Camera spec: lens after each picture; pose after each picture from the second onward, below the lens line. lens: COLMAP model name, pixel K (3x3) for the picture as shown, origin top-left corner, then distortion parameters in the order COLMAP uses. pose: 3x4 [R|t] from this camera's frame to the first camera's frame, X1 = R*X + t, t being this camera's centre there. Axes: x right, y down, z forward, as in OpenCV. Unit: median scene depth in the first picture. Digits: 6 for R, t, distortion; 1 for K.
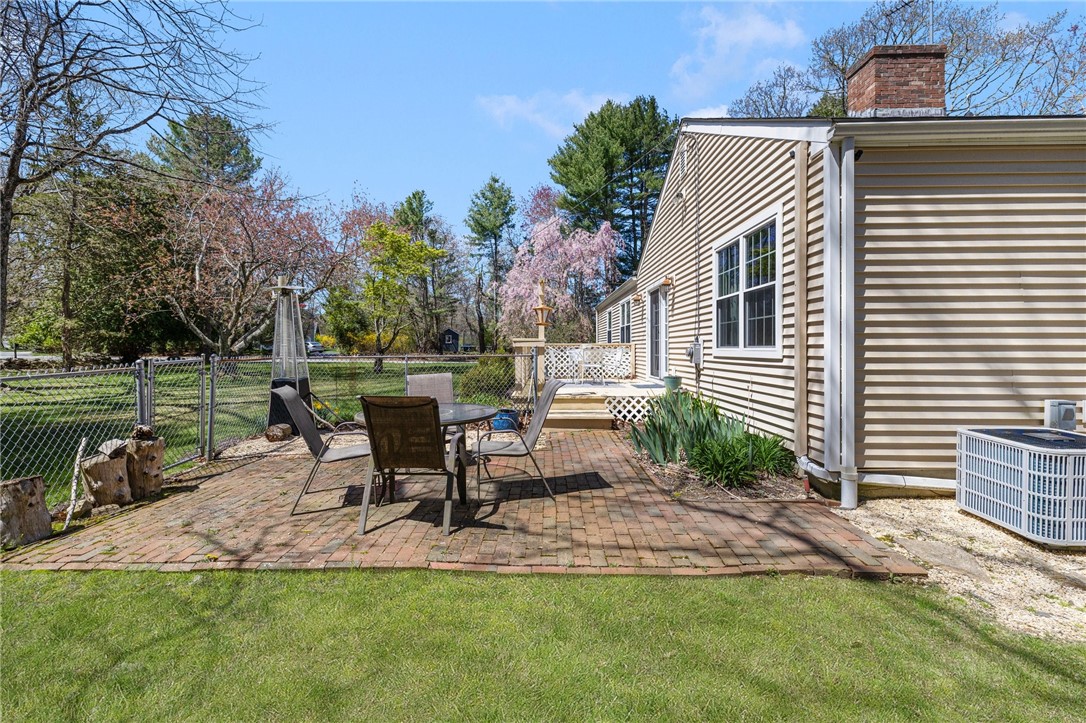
lens RADIAL K [[463.3, 0, 537.9], [0, 463.3, 353.3], [0, 0, 1]] dist [0.001361, 0.000054]
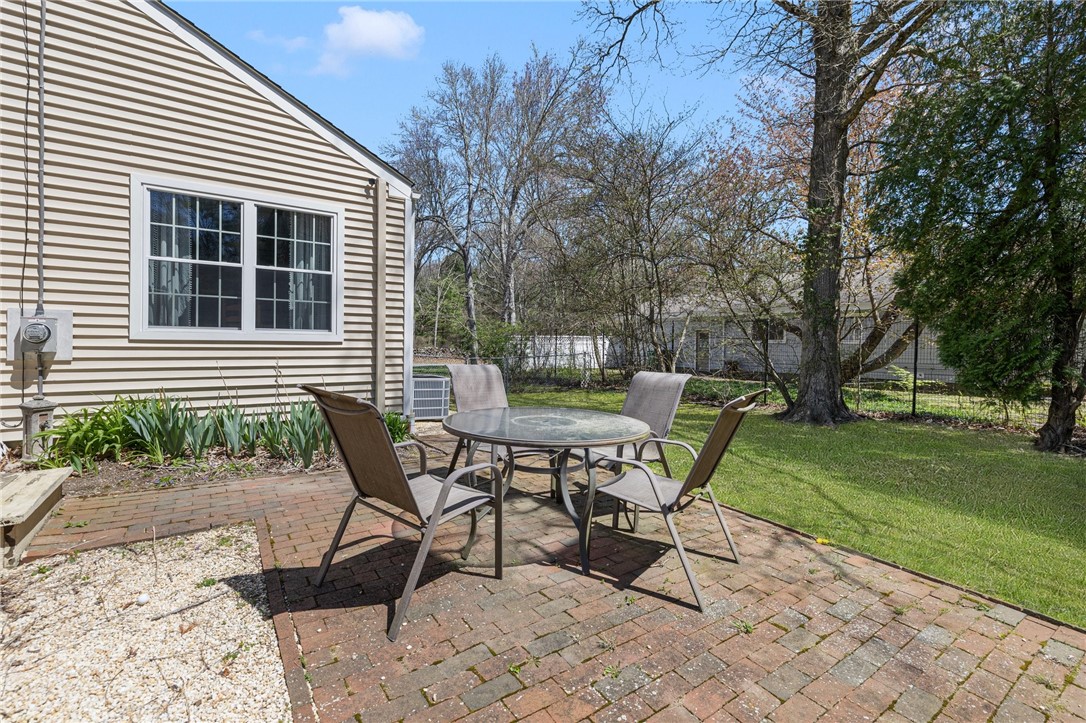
lens RADIAL K [[463.3, 0, 537.9], [0, 463.3, 353.3], [0, 0, 1]] dist [0.001361, 0.000054]
pose [[-0.573554, -0.024421, 0.818804, -0.865337], [-0.007762, 0.999673, 0.024379, 0.010882], [-0.819131, 0.007627, -0.573556, 1.540837]]
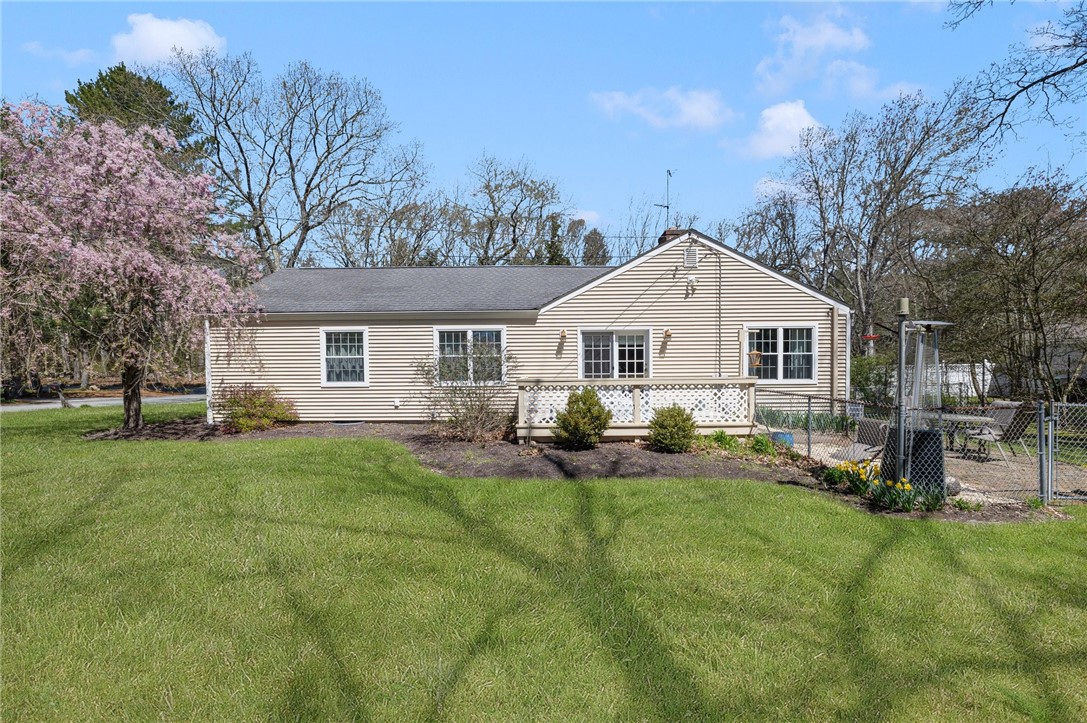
lens RADIAL K [[465.3, 0, 544.0], [0, 465.3, 376.8], [0, 0, 1]] dist [0.001800, 0.000265]
pose [[0.011361, -0.027130, 0.999567, -2.517110], [0.012410, 0.999559, 0.026988, -0.140977], [-0.999858, 0.012098, 0.011693, 3.019164]]
